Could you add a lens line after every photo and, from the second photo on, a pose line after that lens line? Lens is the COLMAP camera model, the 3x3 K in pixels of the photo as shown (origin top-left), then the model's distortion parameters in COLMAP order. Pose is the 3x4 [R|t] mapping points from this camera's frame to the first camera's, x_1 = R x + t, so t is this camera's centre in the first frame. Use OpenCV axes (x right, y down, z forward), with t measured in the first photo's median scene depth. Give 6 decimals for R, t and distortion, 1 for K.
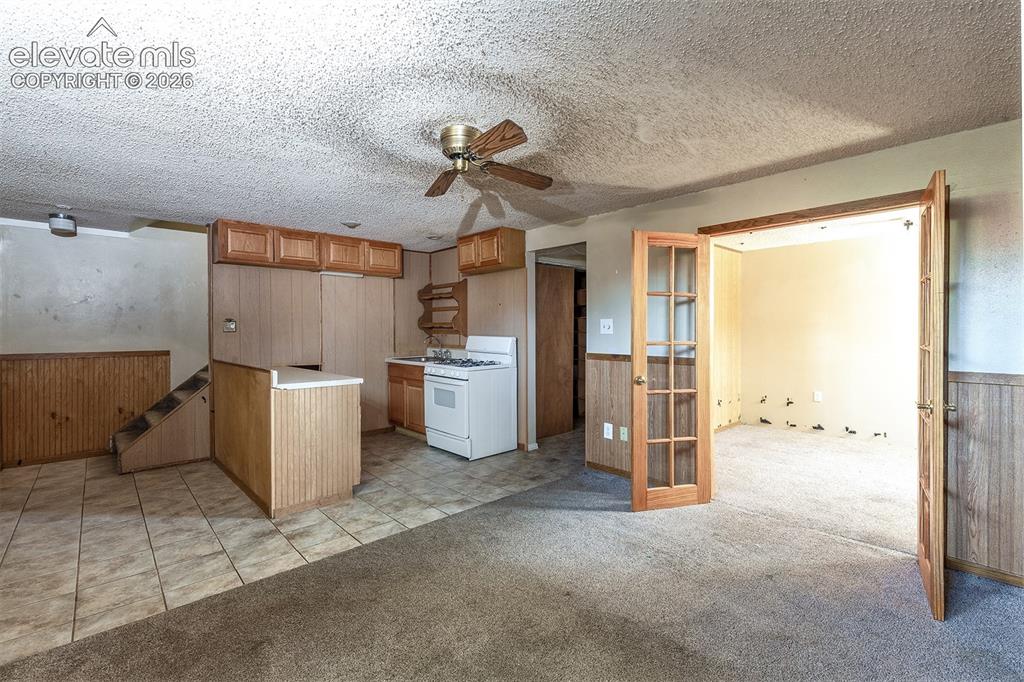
lens RADIAL K [[462.6, 0, 521.1], [0, 462.6, 330.6], [0, 0, 1]] dist [0.003242, 0.000209]
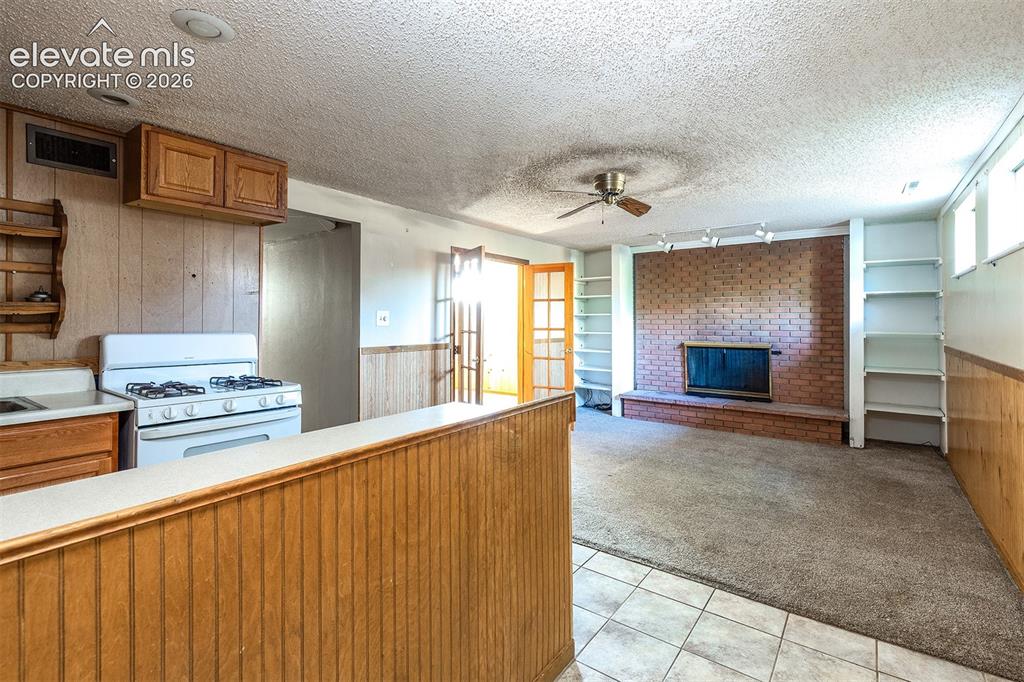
lens RADIAL K [[462.6, 0, 521.1], [0, 462.6, 330.6], [0, 0, 1]] dist [0.003242, 0.000209]
pose [[-0.188790, -0.021922, 0.981773, -1.160634], [-0.000713, 0.999754, 0.022186, -0.007382], [-0.982017, 0.003489, -0.188759, 1.258122]]
